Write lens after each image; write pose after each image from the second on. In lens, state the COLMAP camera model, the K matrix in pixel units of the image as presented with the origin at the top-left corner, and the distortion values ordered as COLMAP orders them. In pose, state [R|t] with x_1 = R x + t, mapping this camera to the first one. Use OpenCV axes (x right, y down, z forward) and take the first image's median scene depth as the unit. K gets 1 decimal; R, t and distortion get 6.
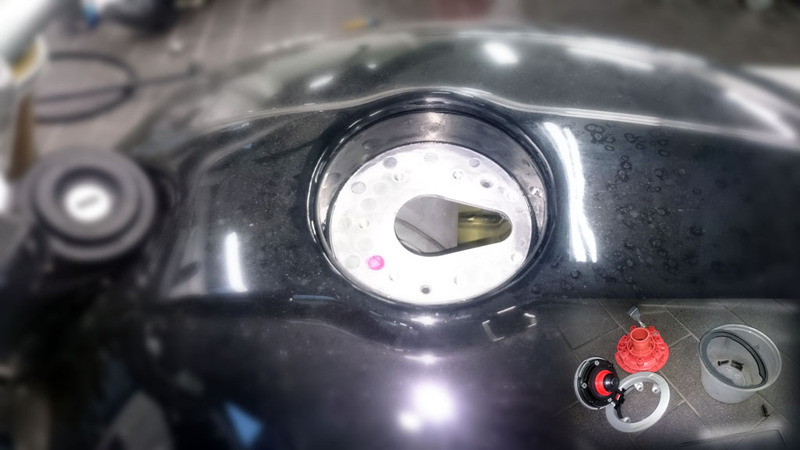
lens RADIAL K [[717.1, 0, 400.0], [0, 717.1, 225.0], [0, 0, 1]] dist [0.000549, -0.167689]
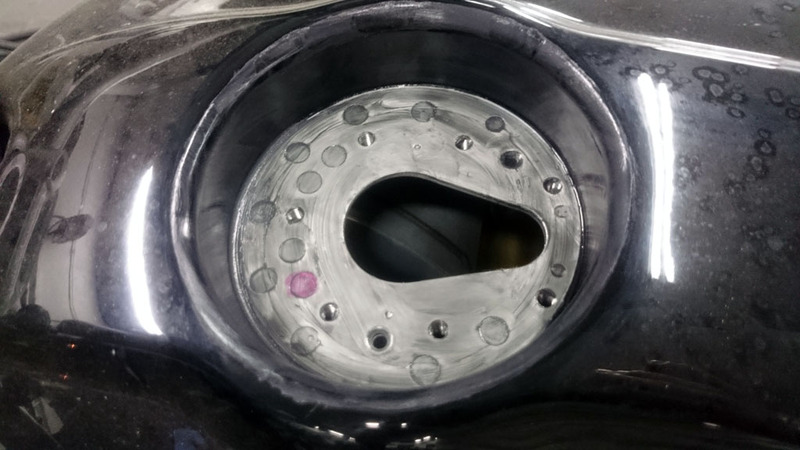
lens RADIAL K [[717.1, 0, 400.0], [0, 717.1, 225.0], [0, 0, 1]] dist [0.000549, -0.167689]
pose [[0.991880, 0.077117, -0.101130, 0.100661], [-0.069799, 0.994812, 0.074002, -0.044741], [0.106312, -0.066343, 0.992117, 0.432105]]
